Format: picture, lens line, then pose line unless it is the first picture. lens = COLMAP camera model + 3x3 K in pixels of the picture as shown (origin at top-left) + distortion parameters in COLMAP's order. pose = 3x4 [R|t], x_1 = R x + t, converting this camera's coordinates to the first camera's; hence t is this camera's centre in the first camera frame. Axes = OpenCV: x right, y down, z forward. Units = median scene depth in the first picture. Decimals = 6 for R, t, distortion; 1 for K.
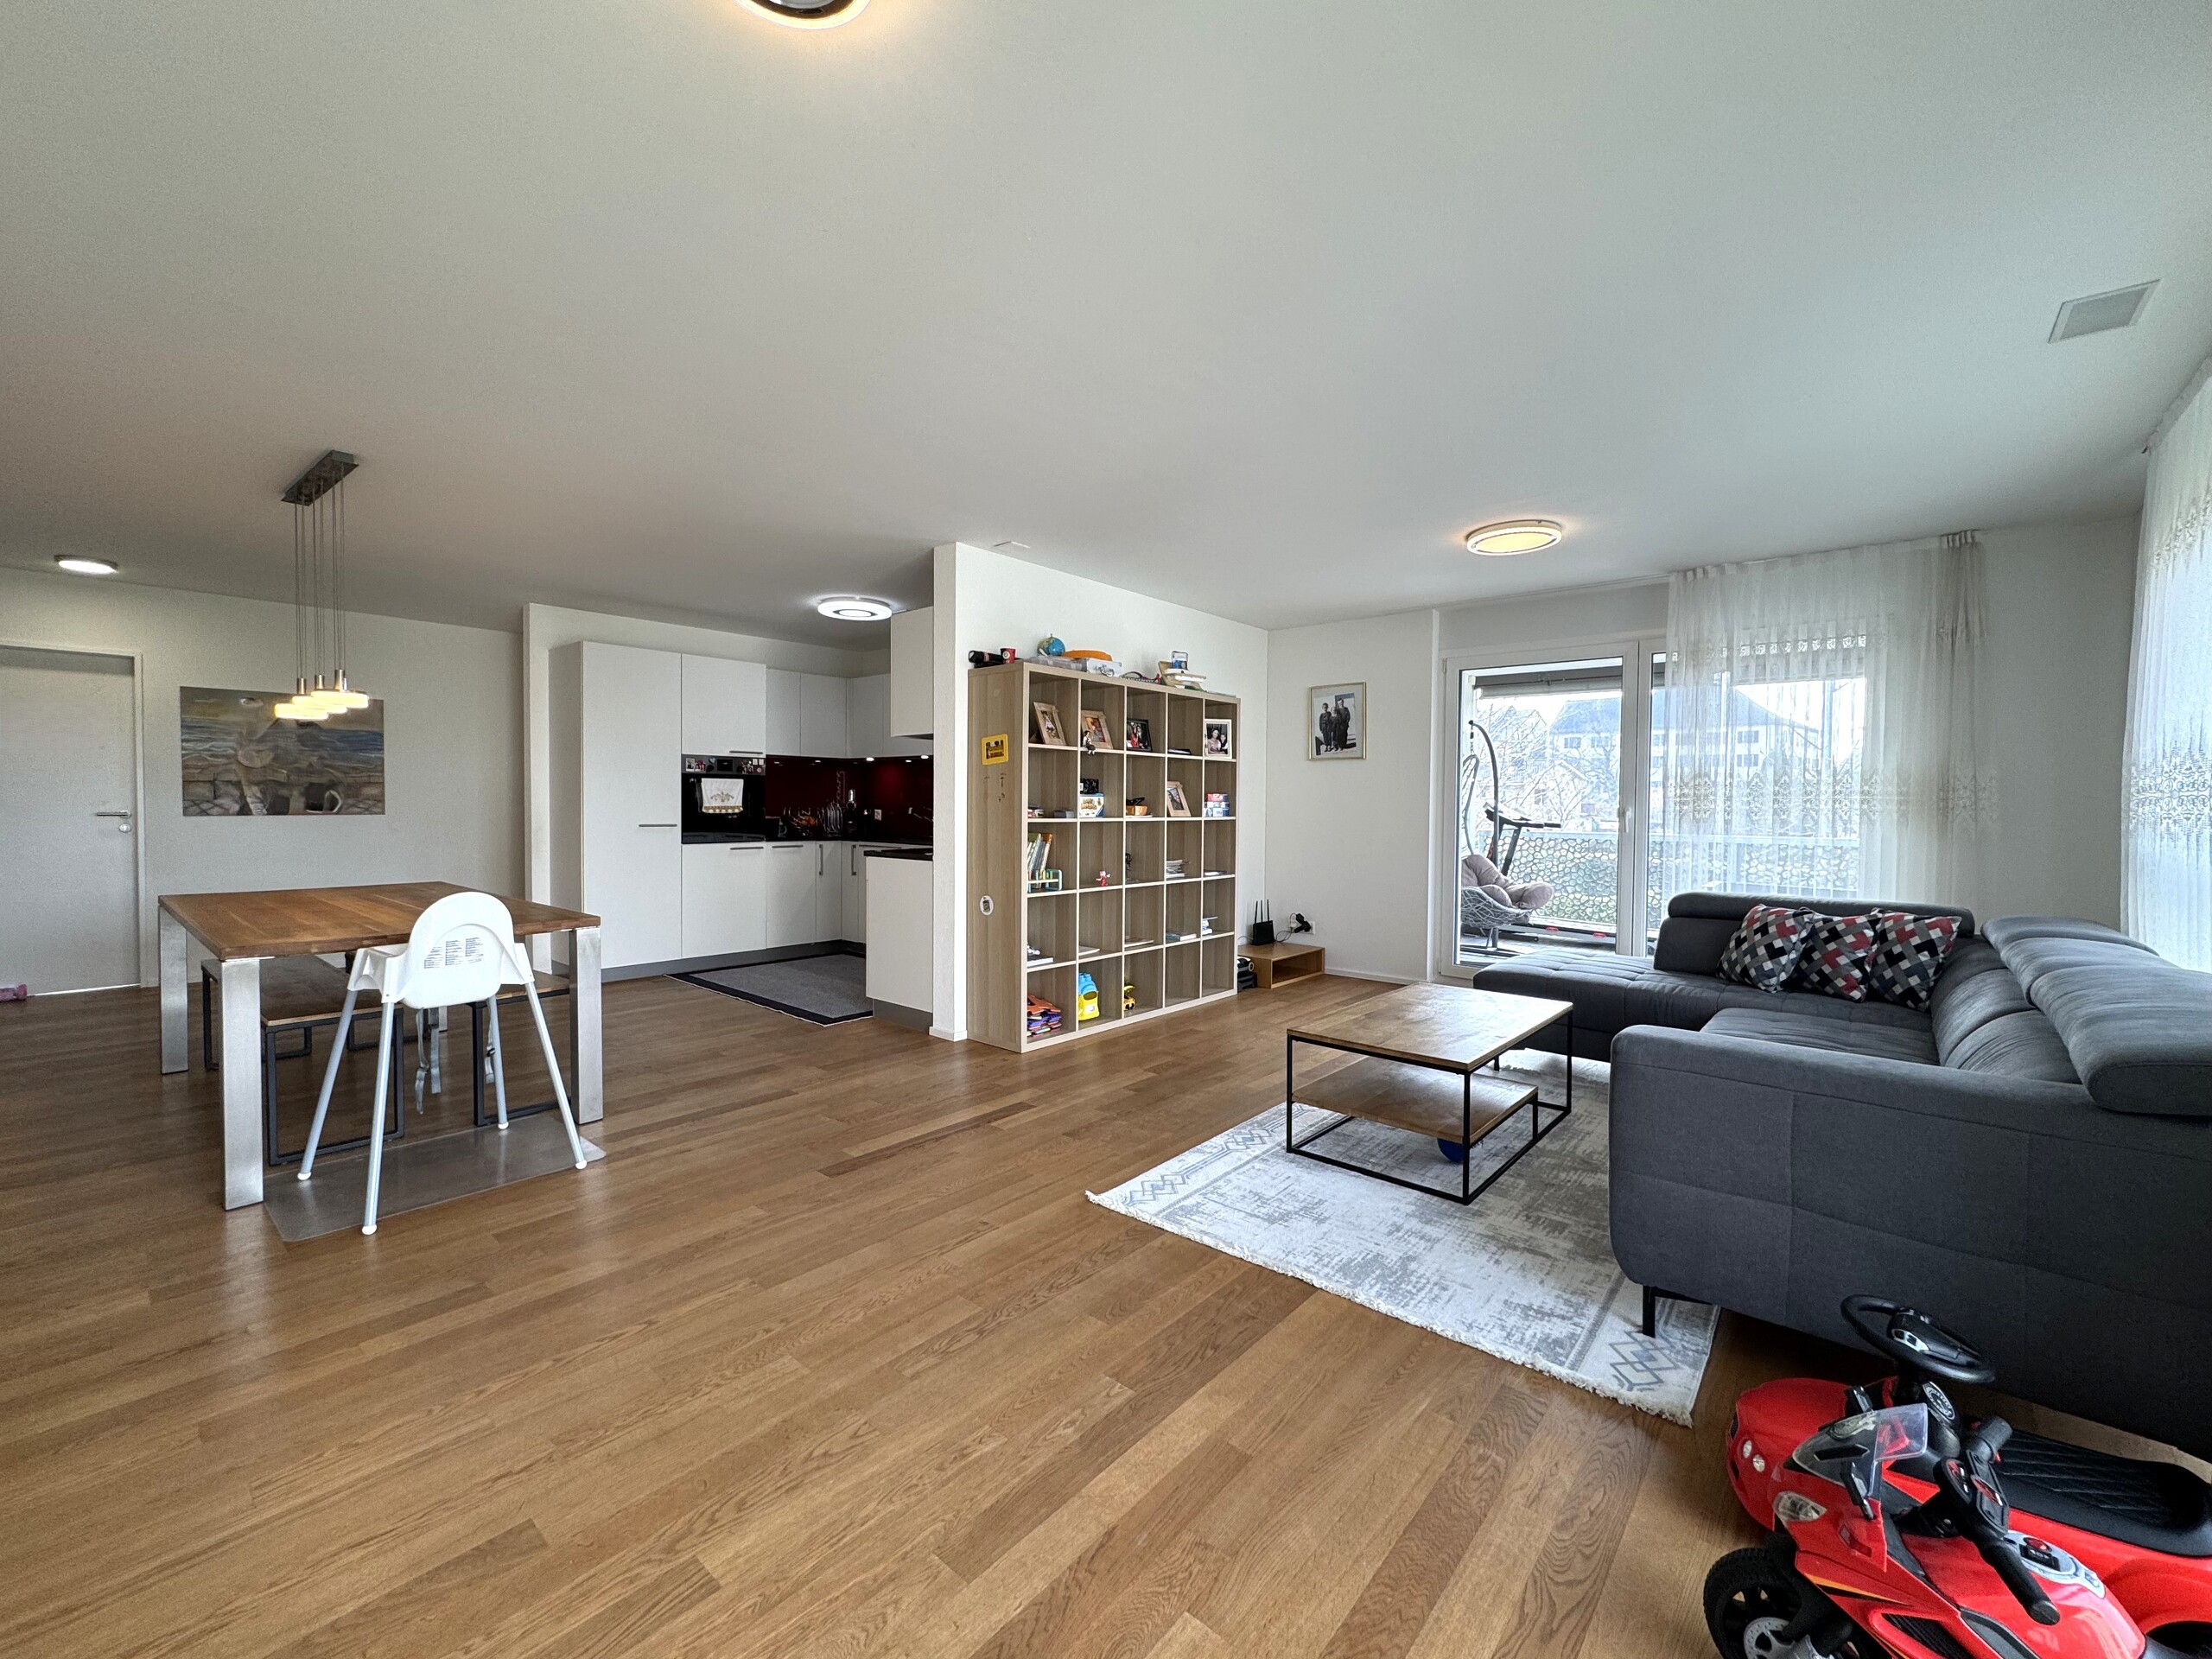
lens RADIAL K [[905.3, 0, 1108.1], [0, 905.3, 828.3], [0, 0, 1]] dist [-0.003245, -0.000240]
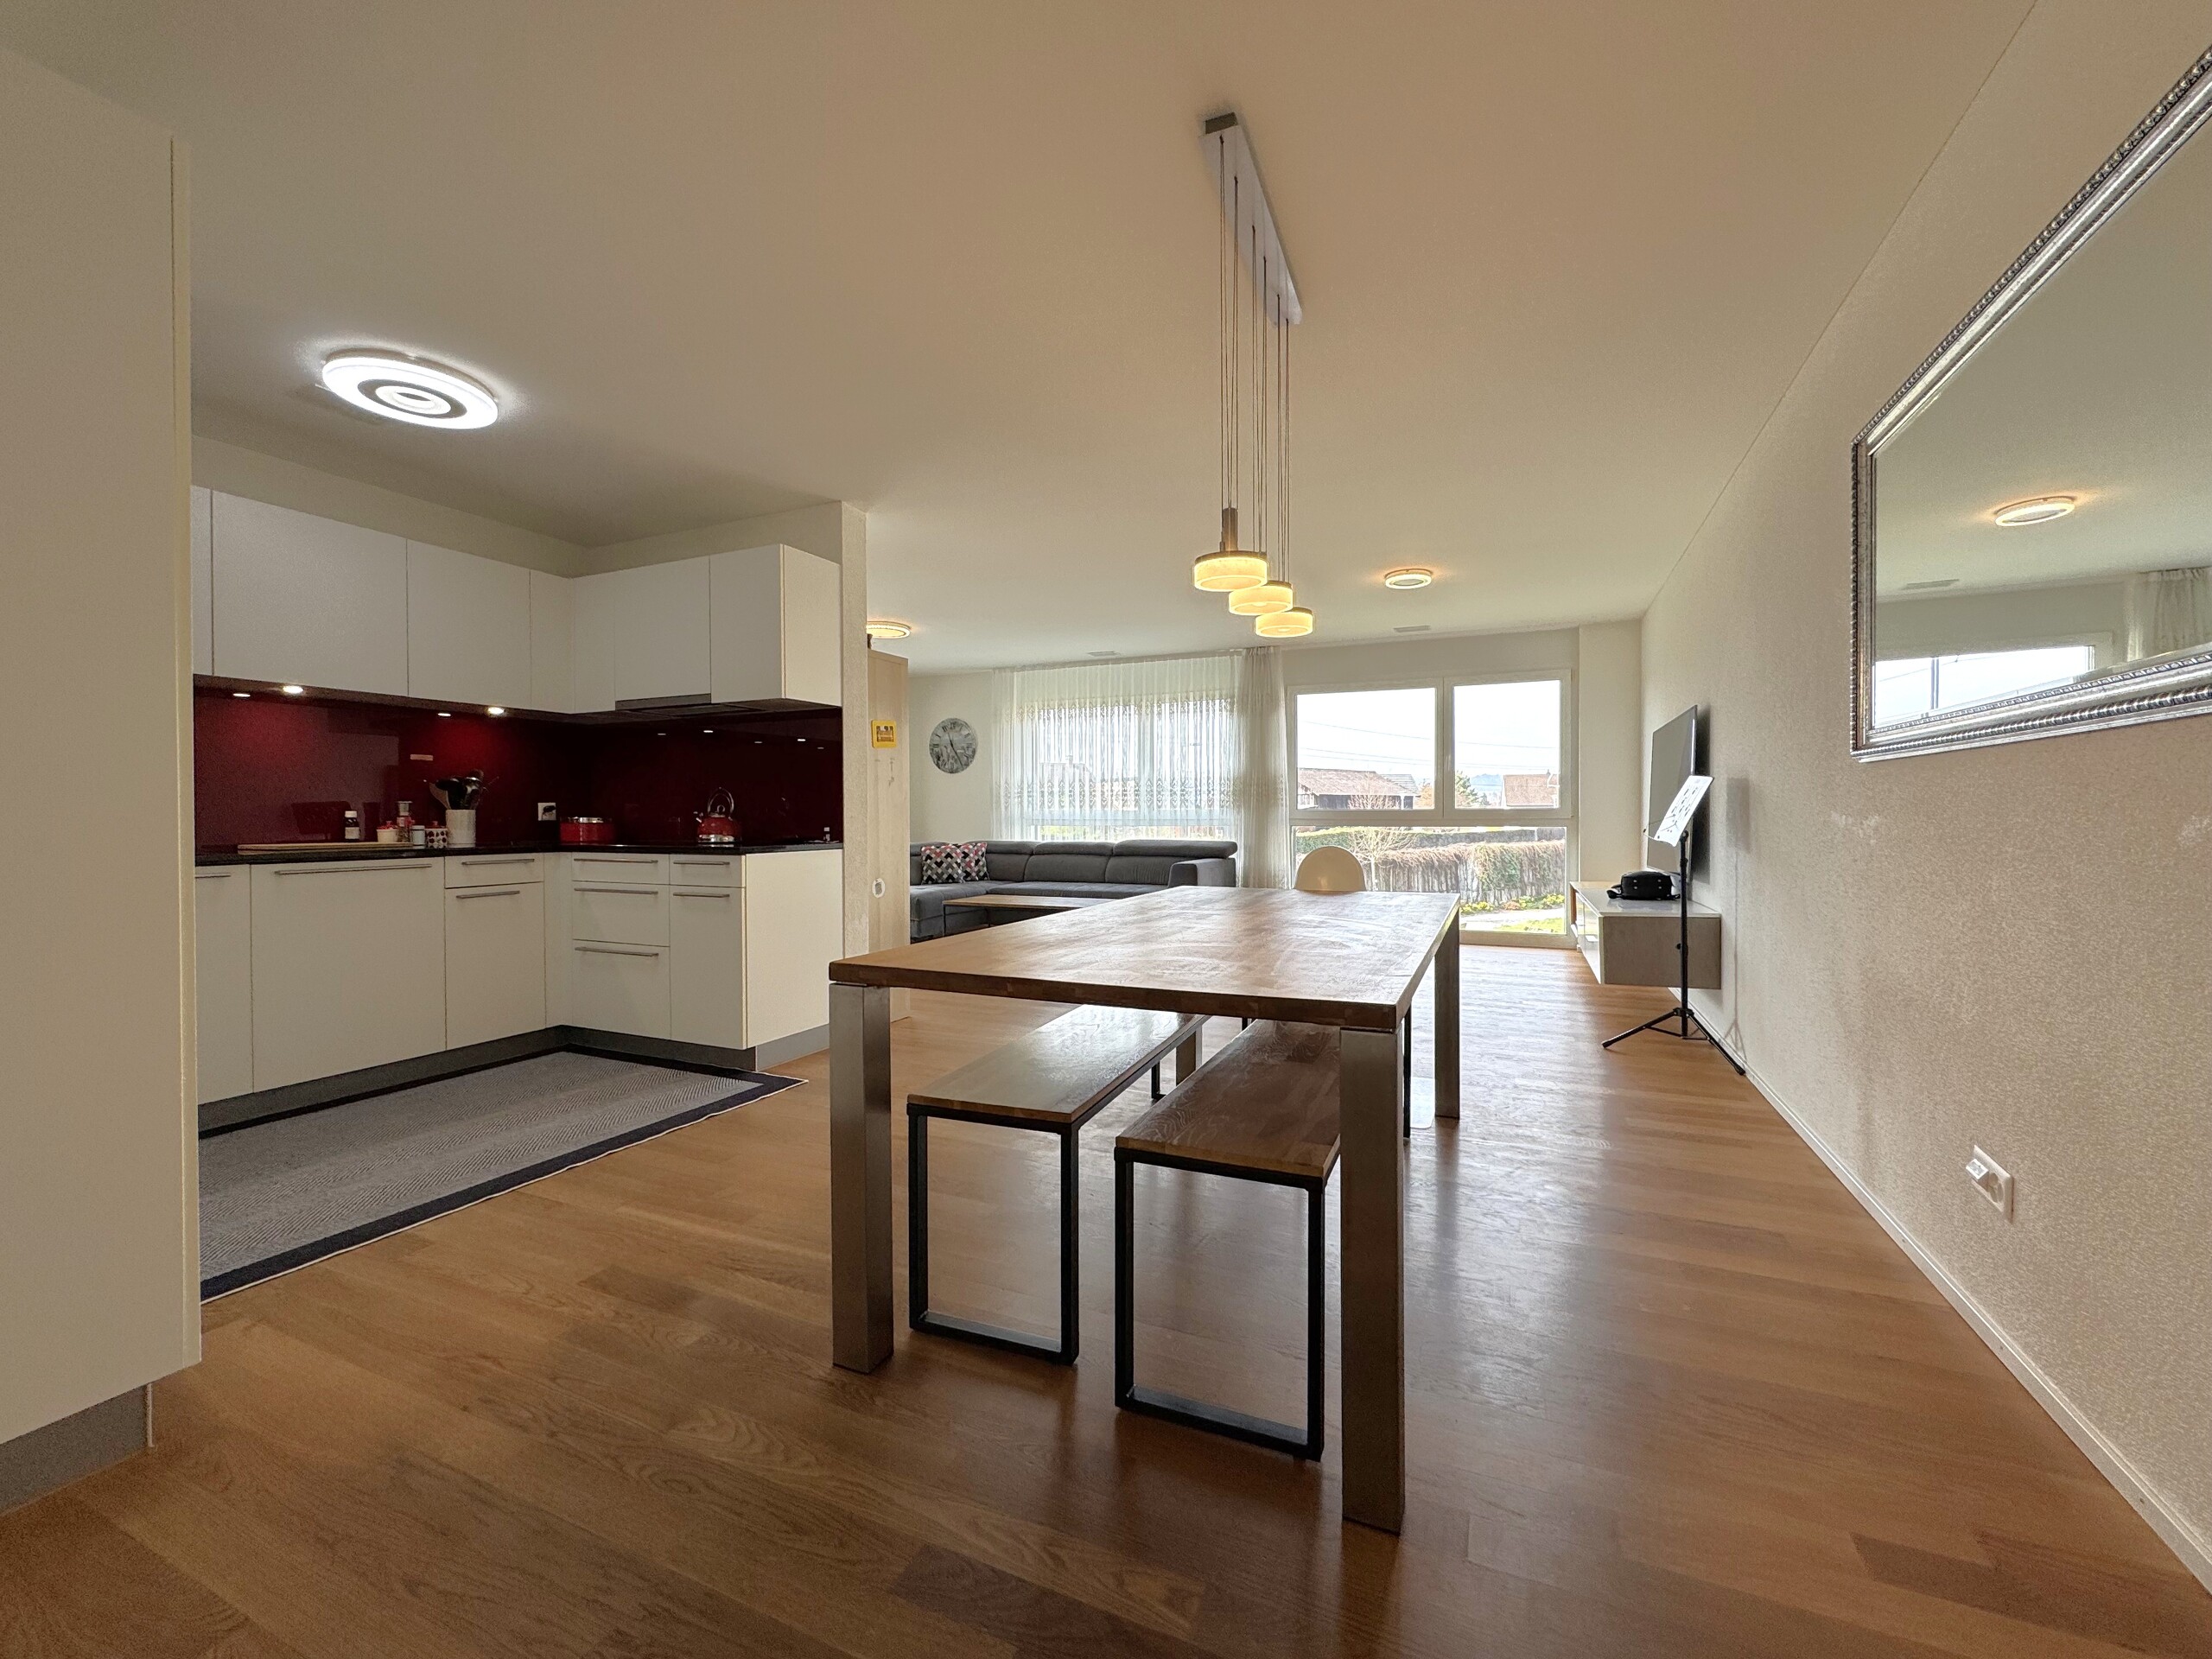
lens RADIAL K [[905.3, 0, 1096.6], [0, 905.3, 827.2], [0, 0, 1]] dist [-0.003245, -0.000240]
pose [[-0.273436, -0.018660, 0.961709, -1.532872], [0.029396, 0.999183, 0.027746, -0.003351], [-0.961441, 0.035858, -0.272664, 1.368460]]
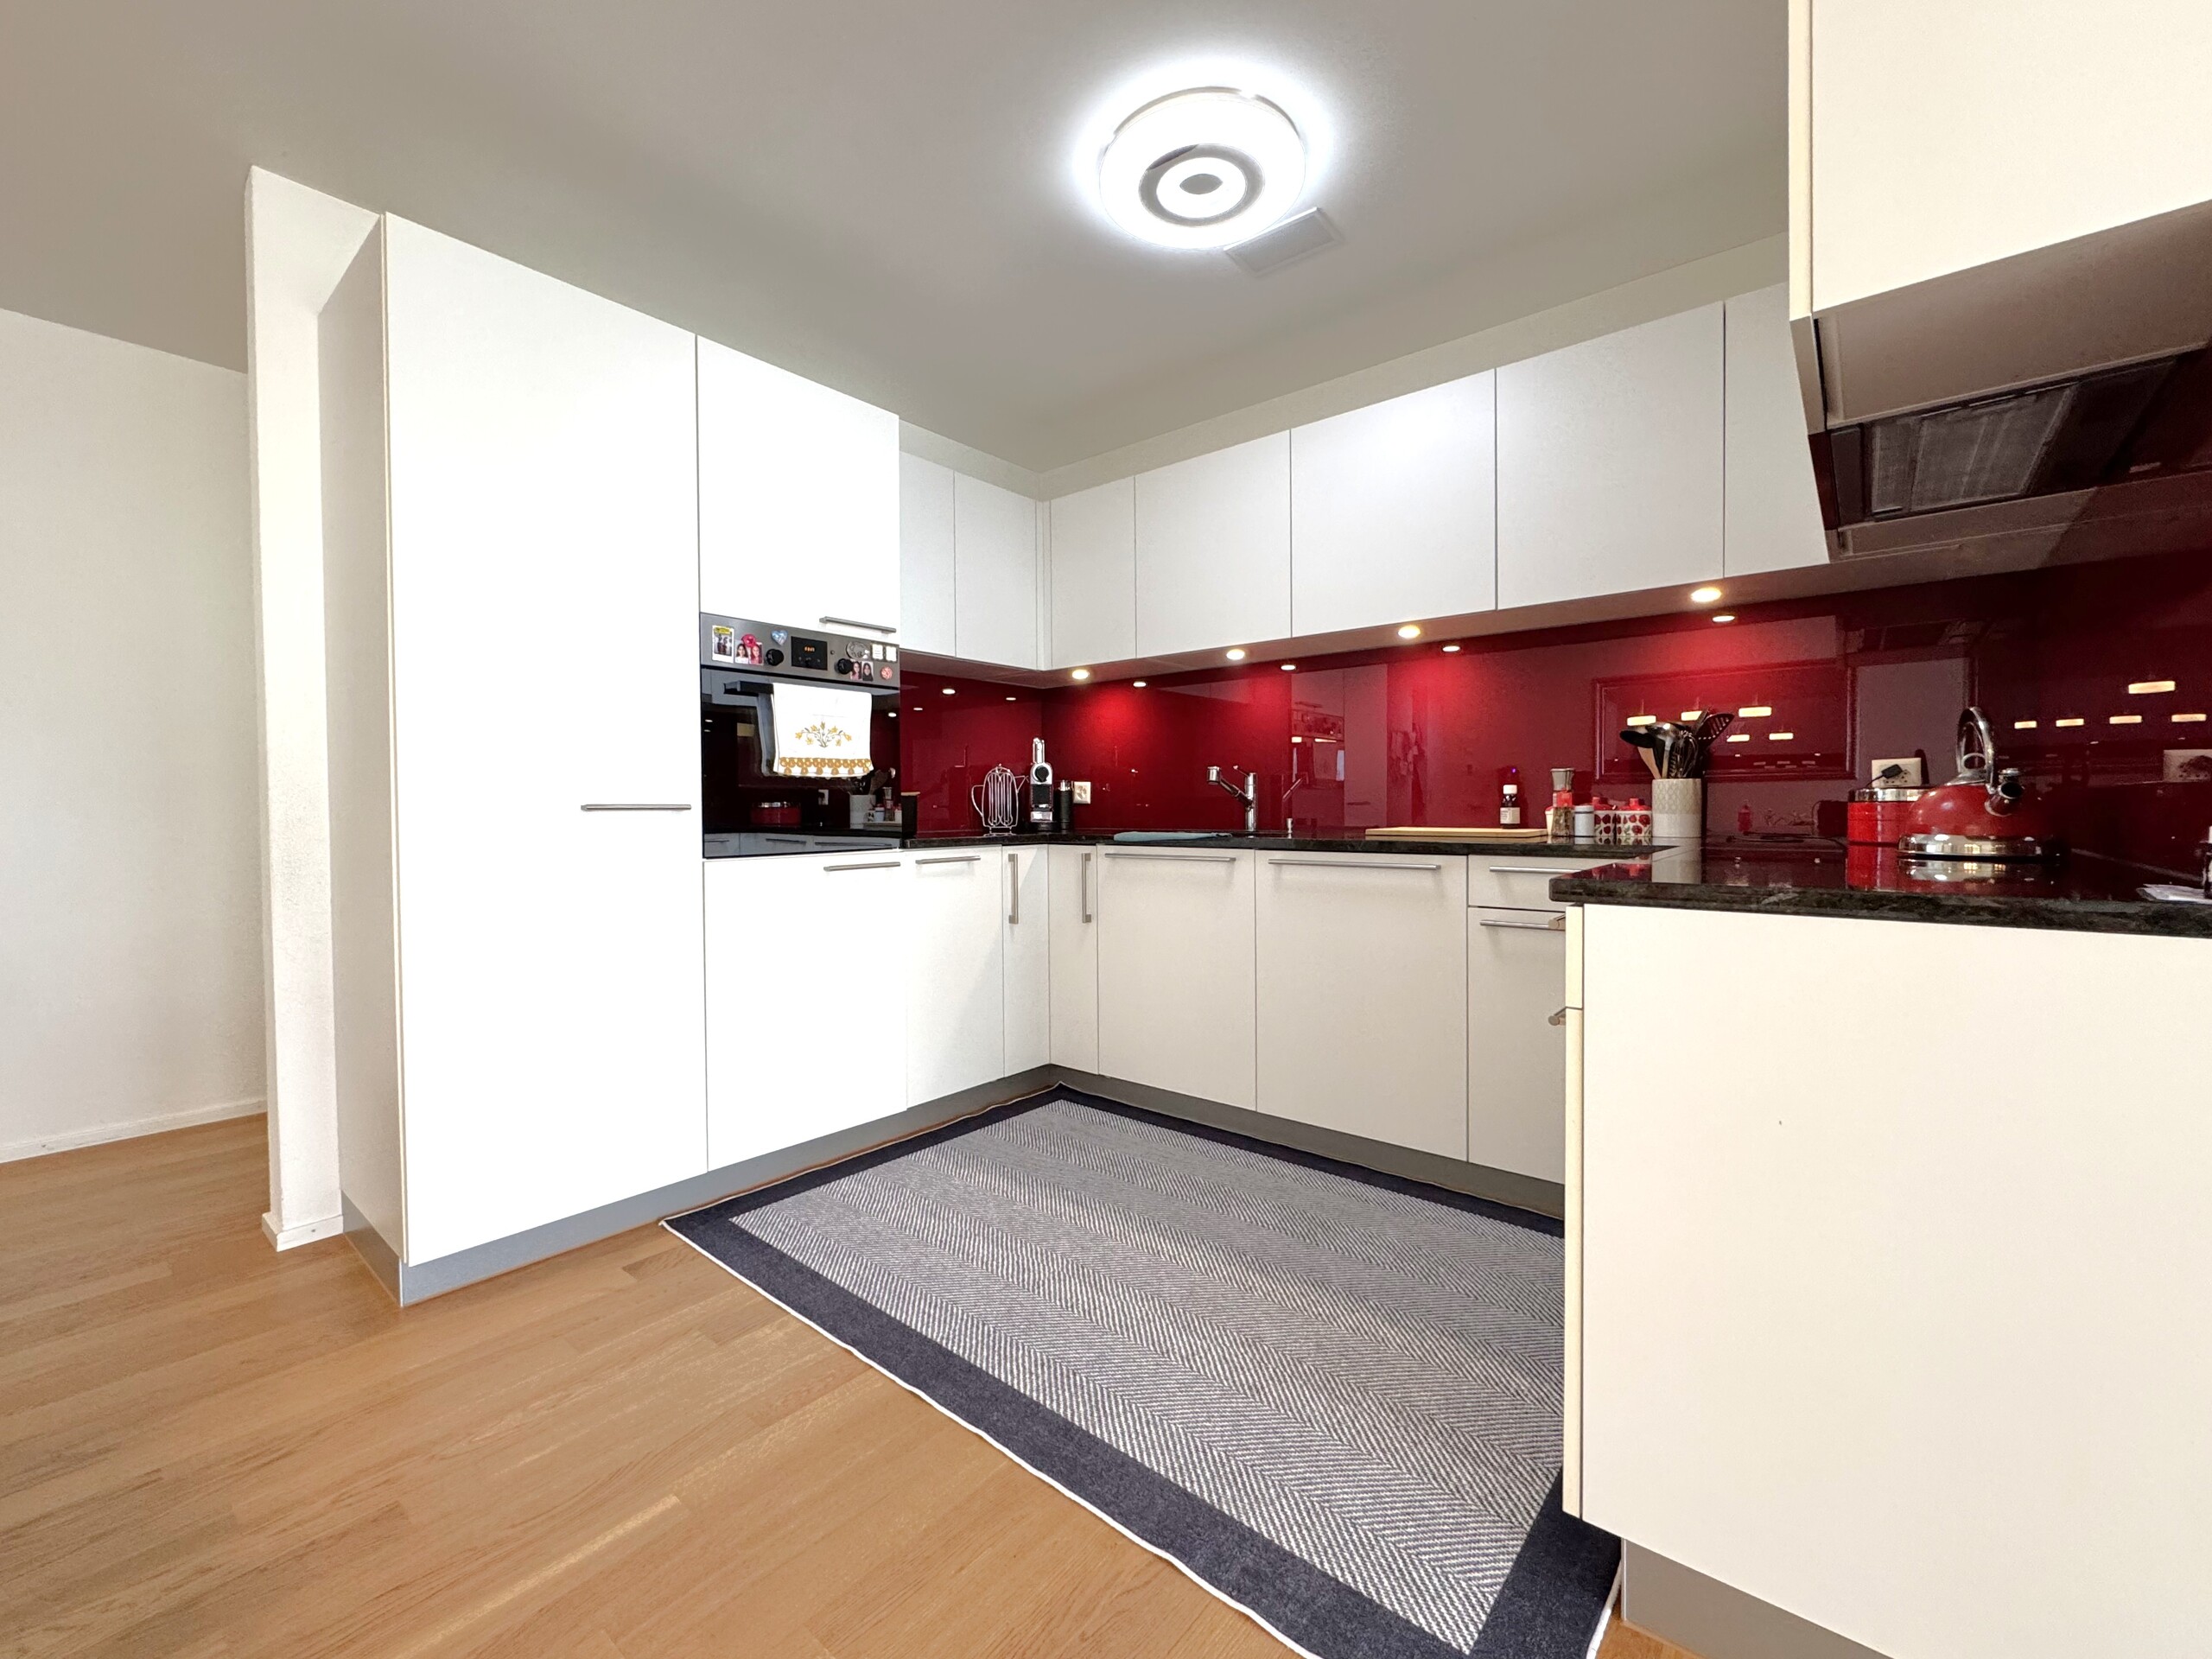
lens RADIAL K [[905.3, 0, 1100.9], [0, 905.3, 817.7], [0, 0, 1]] dist [-0.003245, -0.000240]
pose [[0.999825, -0.017496, 0.006575, -0.565999], [0.017591, 0.999738, -0.014649, 0.015197], [-0.006317, 0.014762, 0.999871, 1.146622]]
